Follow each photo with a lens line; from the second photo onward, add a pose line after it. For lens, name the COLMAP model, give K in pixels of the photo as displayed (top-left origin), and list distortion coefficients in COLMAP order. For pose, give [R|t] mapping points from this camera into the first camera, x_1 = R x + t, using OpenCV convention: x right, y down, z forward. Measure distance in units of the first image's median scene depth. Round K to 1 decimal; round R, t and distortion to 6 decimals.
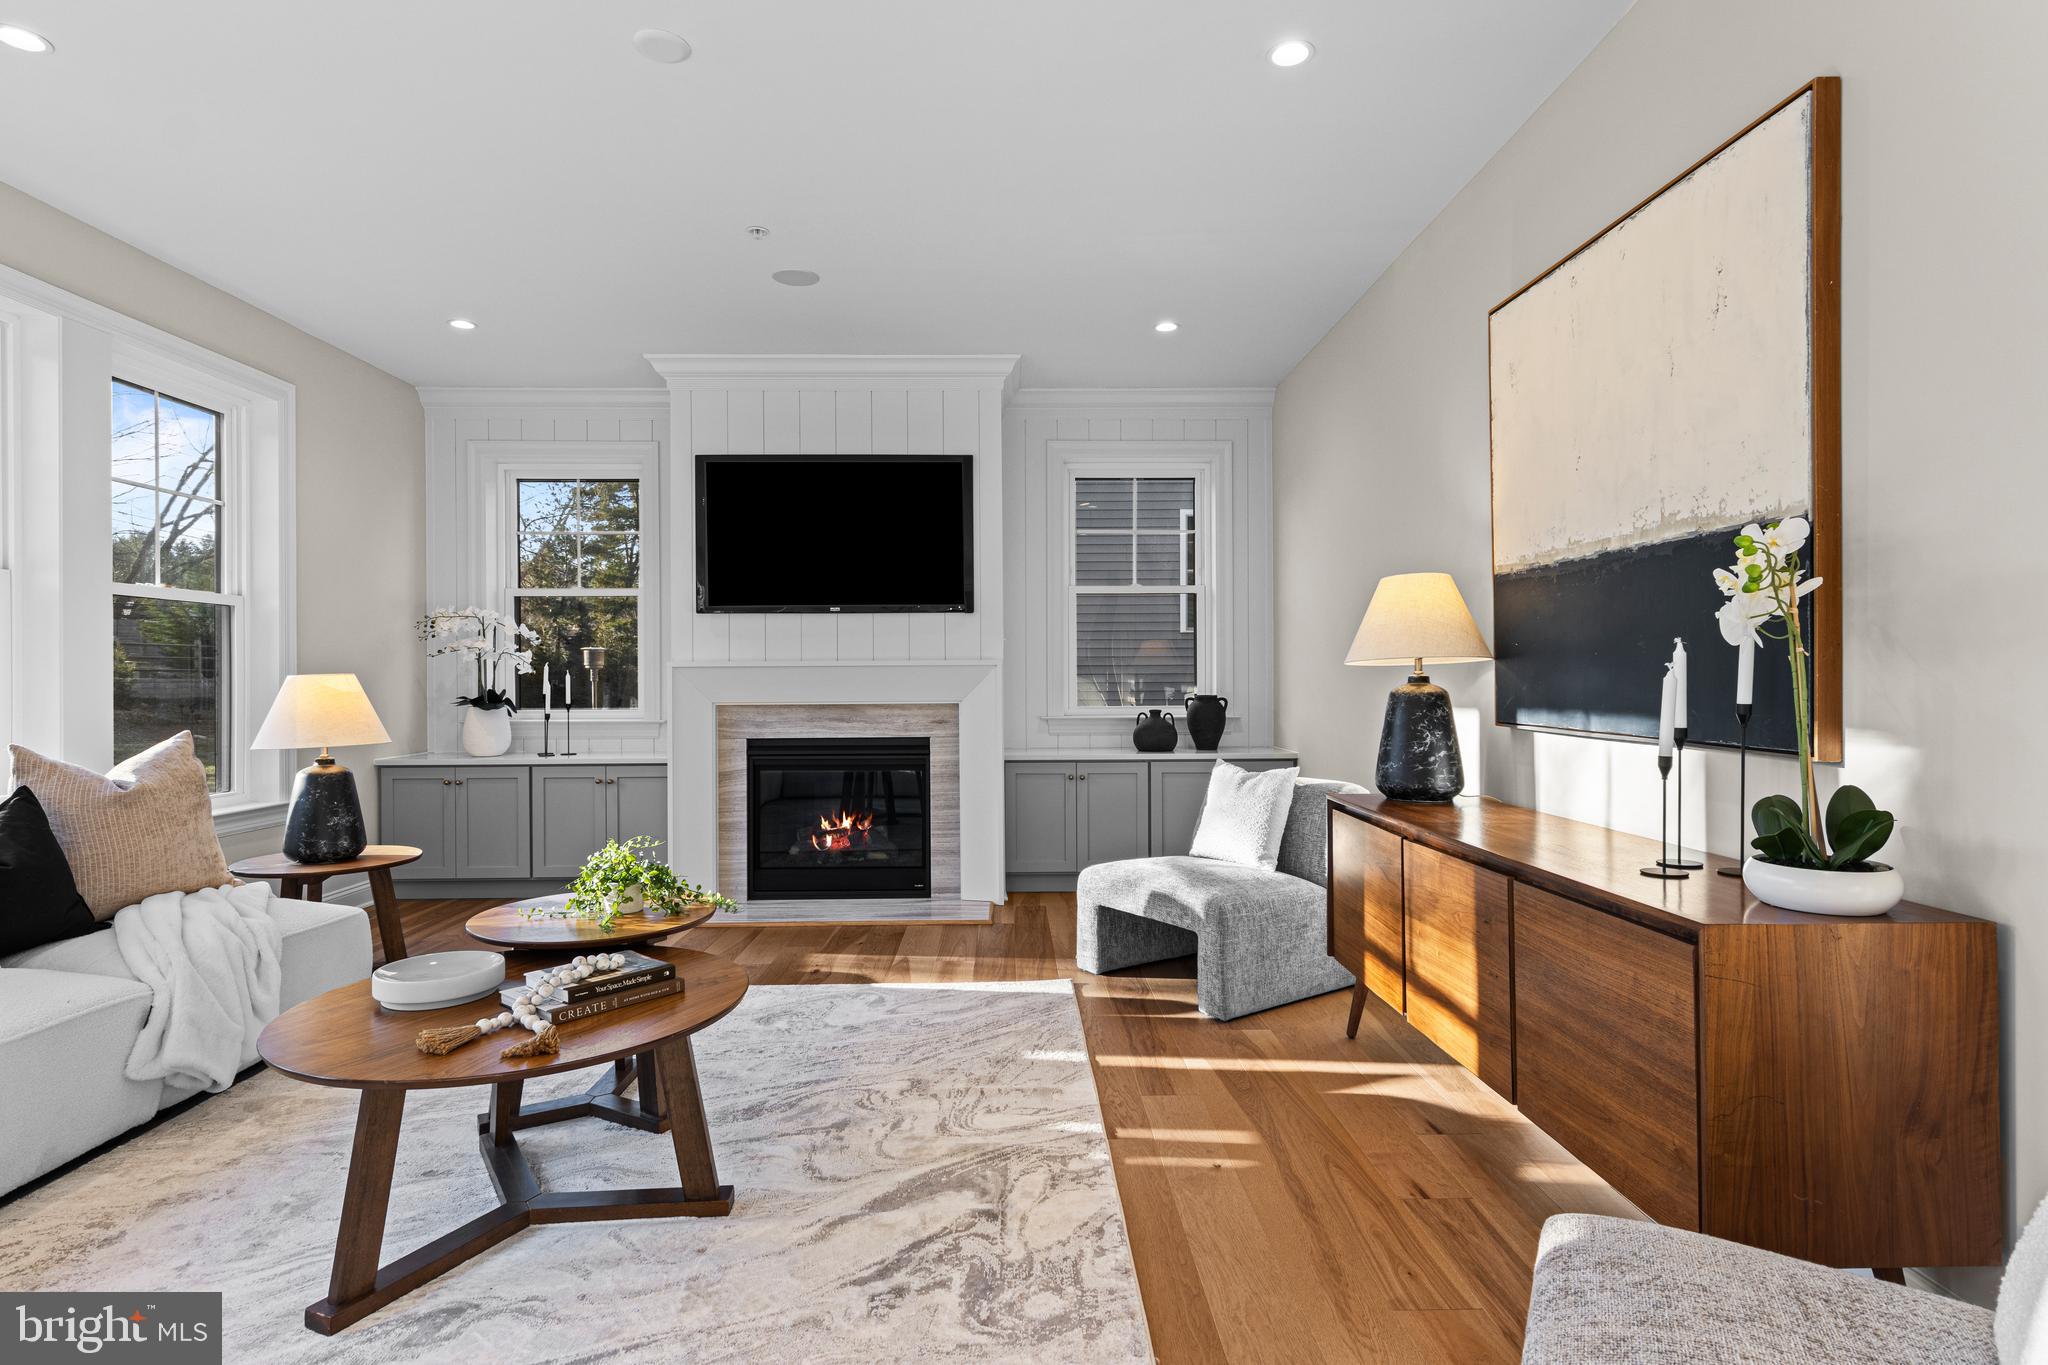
lens RADIAL K [[971.4, 0, 1024.0], [0, 971.4, 682.5], [0, 0, 1]] dist [0.009695, -0.000619]
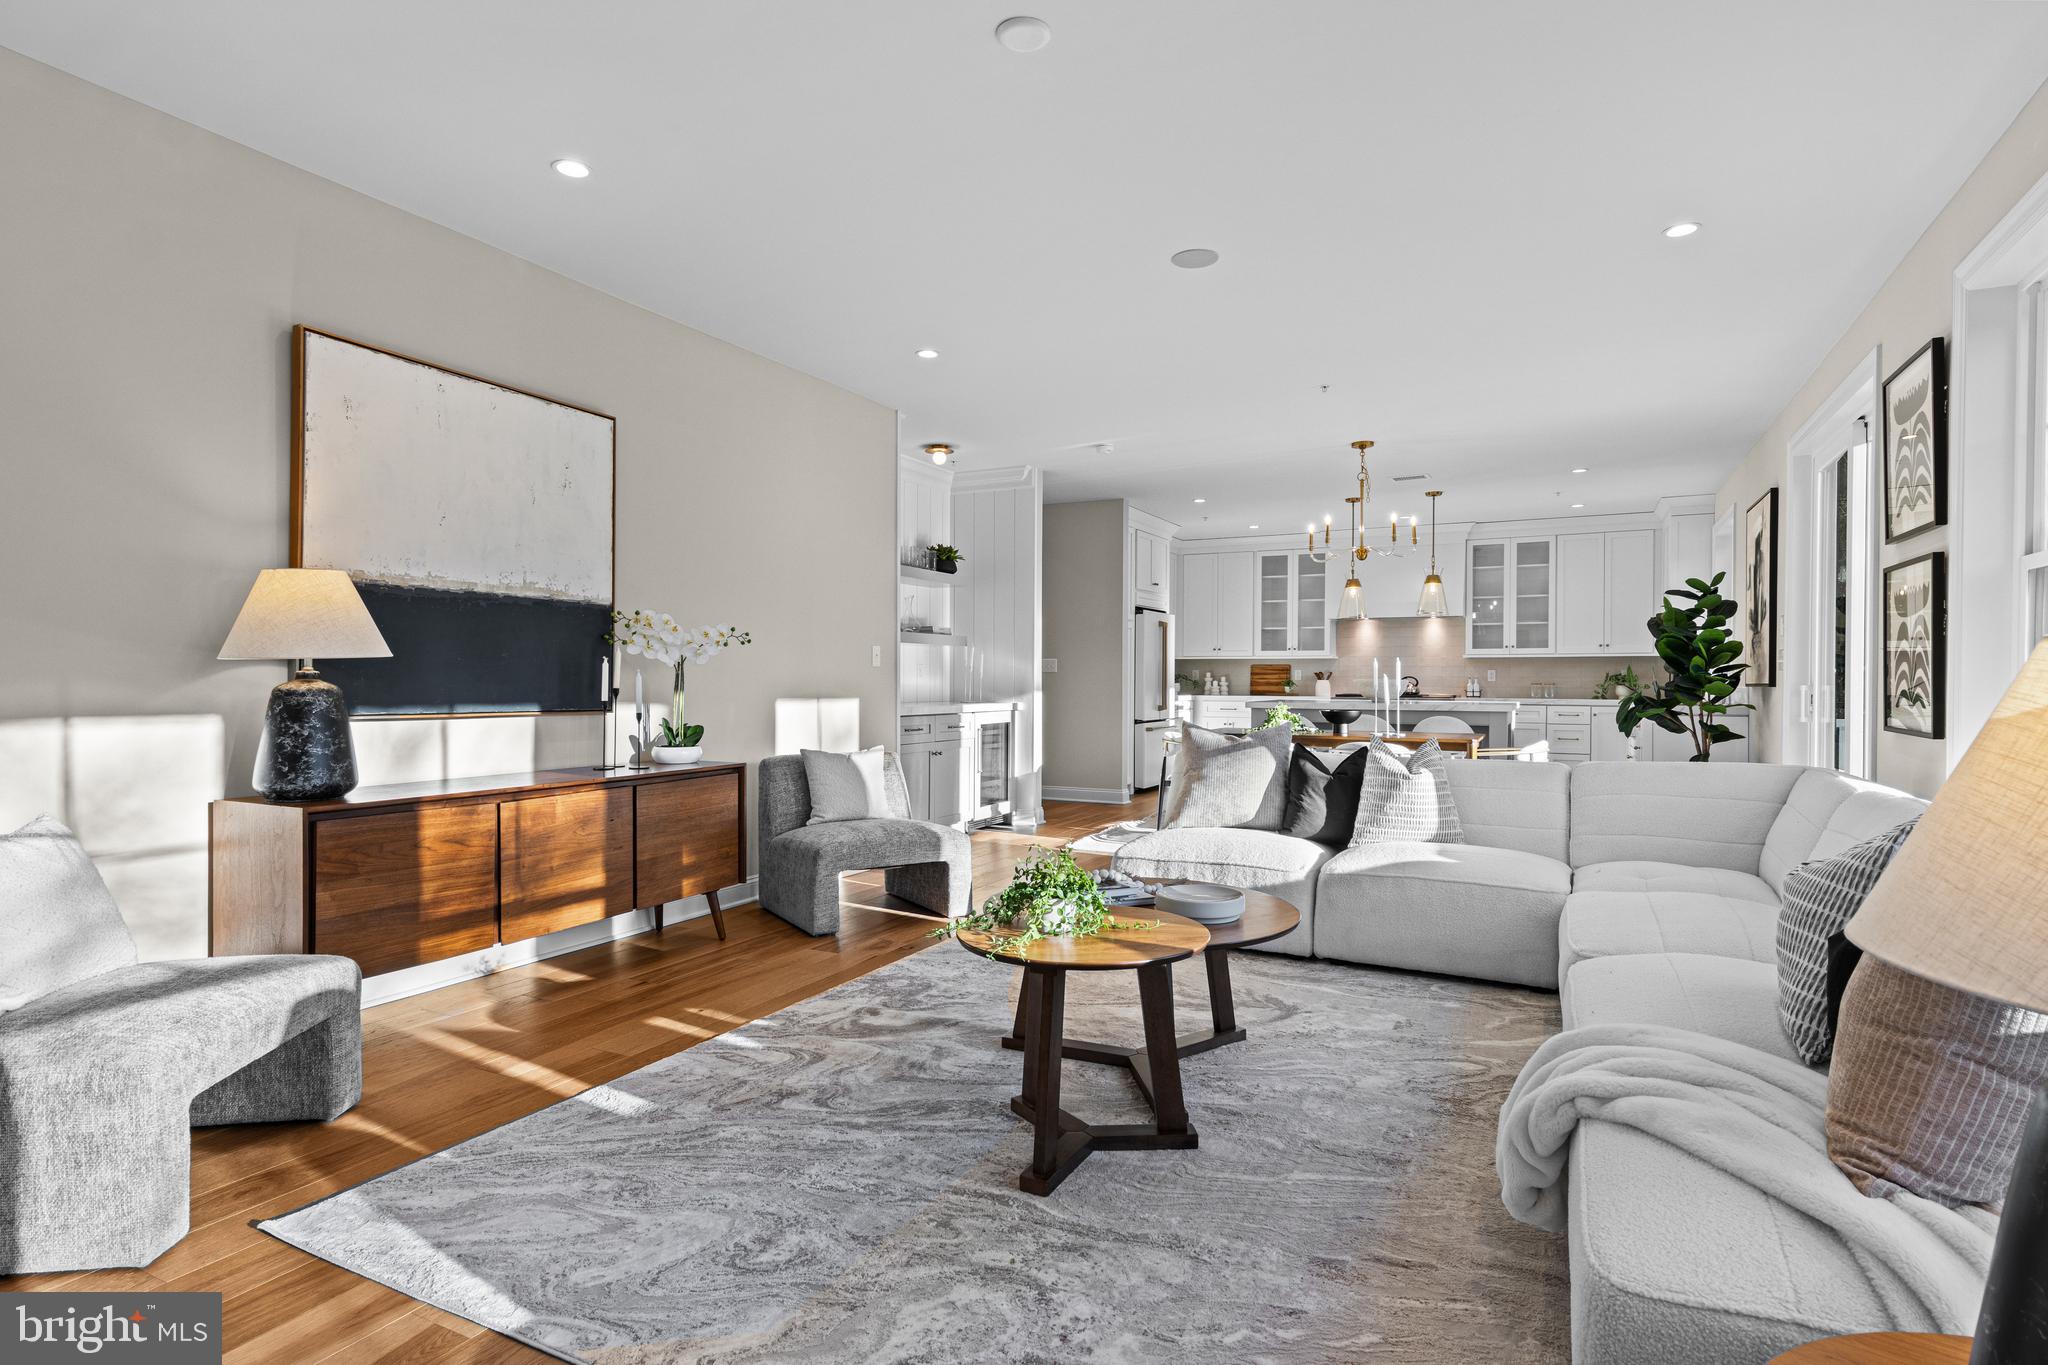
lens RADIAL K [[1042.1, 0, 1021.0], [0, 1042.1, 687.6], [0, 0, 1]] dist [0.011063, -0.000637]
pose [[-0.865719, -0.001145, 0.500530, -0.455528], [0.003636, 0.999957, 0.008576, 0.001005], [-0.500518, 0.009244, -0.865677, 0.968559]]
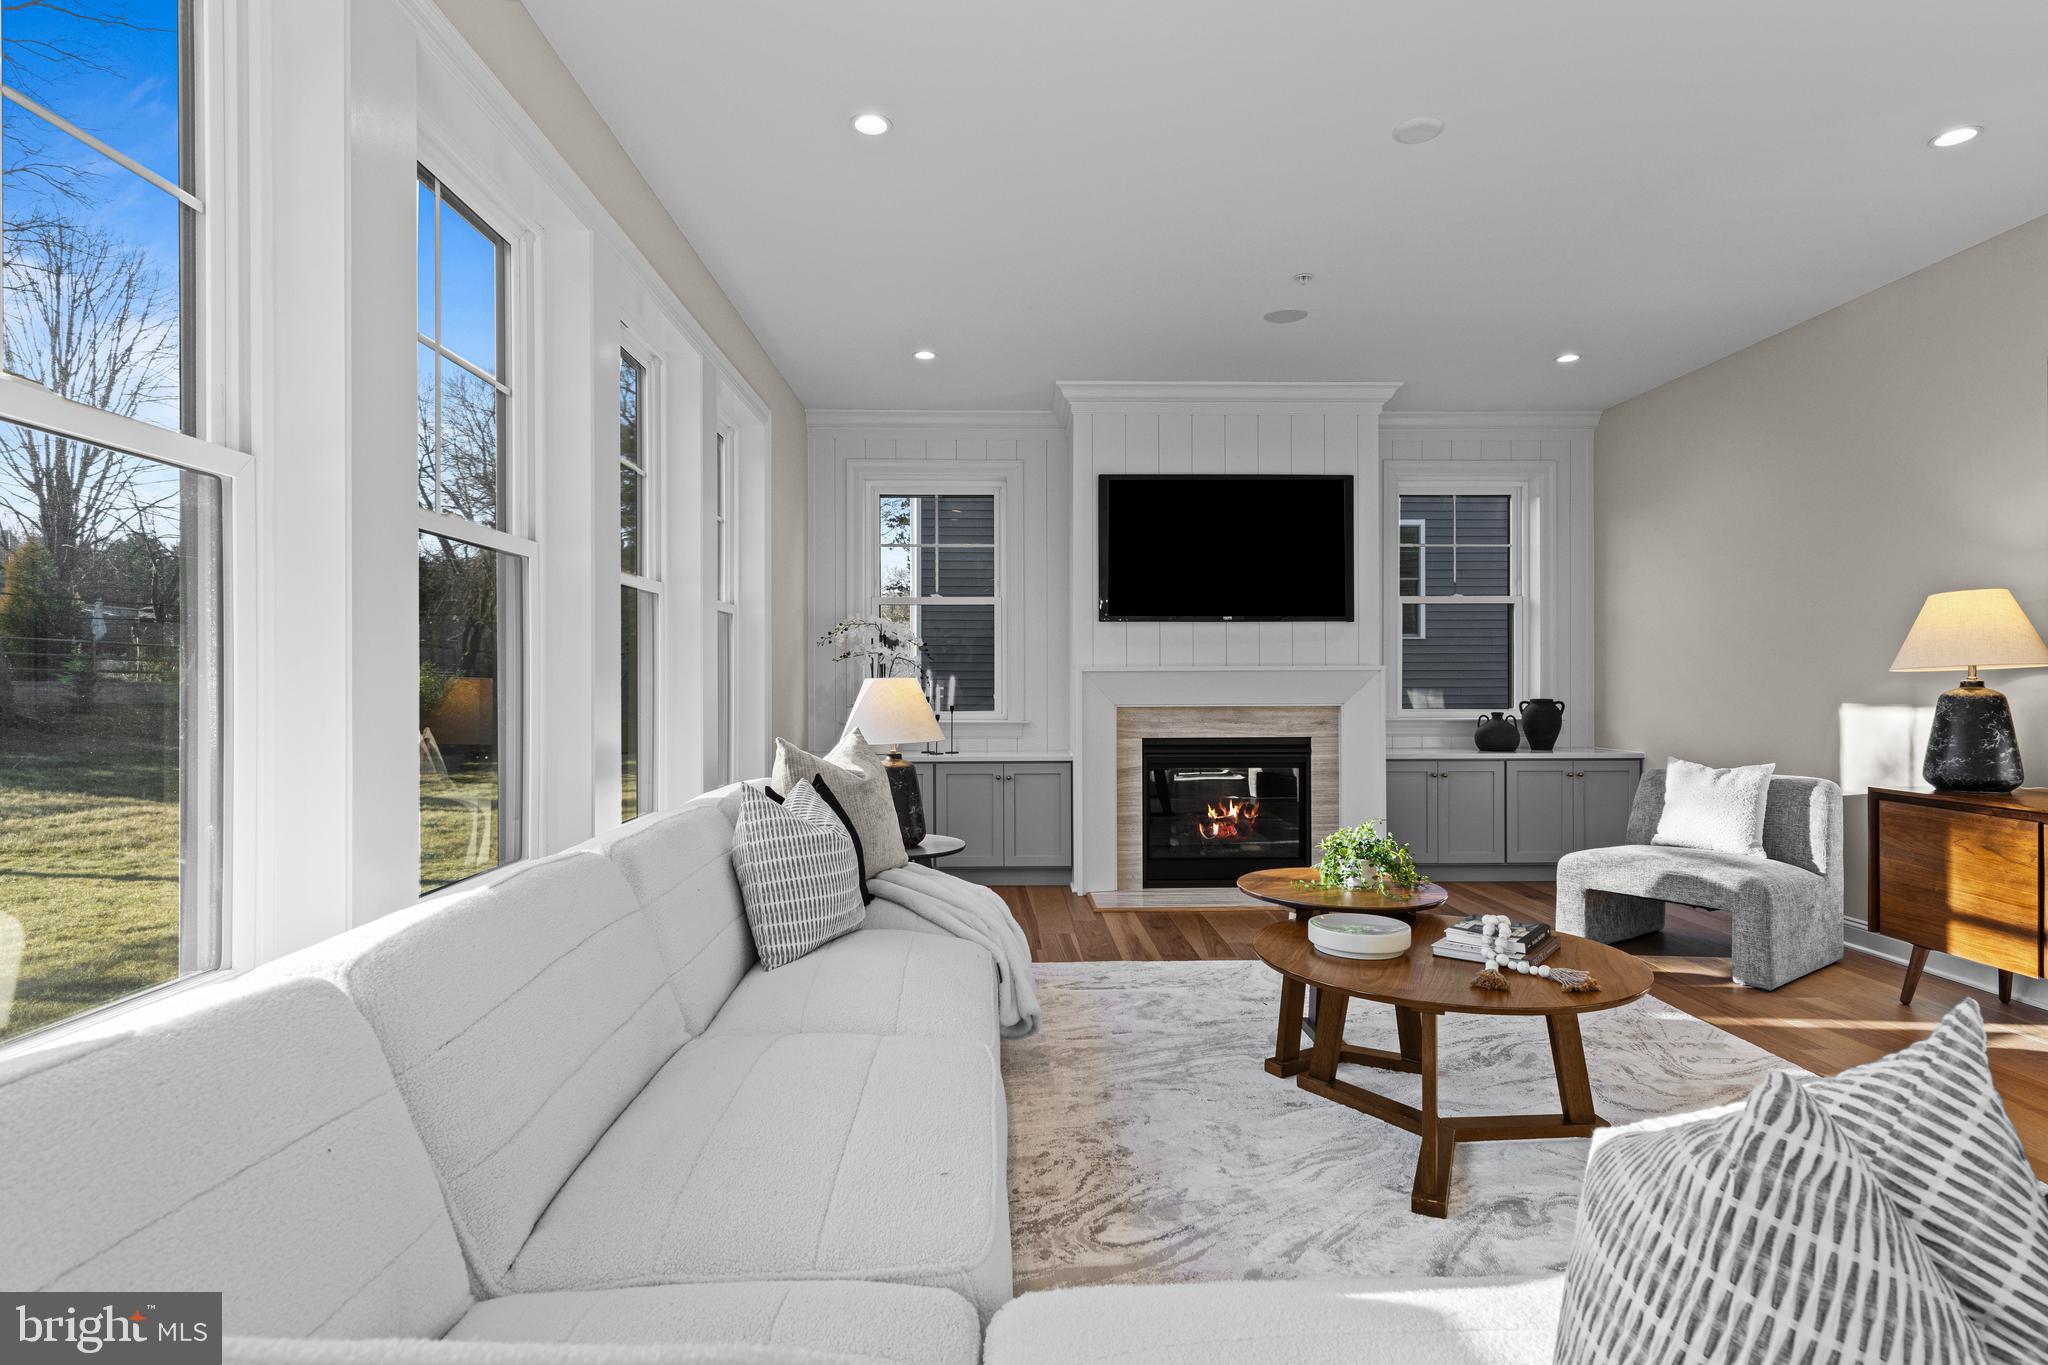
lens RADIAL K [[971.4, 0, 1024.0], [0, 971.4, 682.5], [0, 0, 1]] dist [0.009695, -0.000619]
pose [[0.999968, 0.002924, 0.007418, -0.425878], [-0.002883, 0.999981, -0.005519, 0.002691], [-0.007434, 0.005497, 0.999957, -0.073527]]
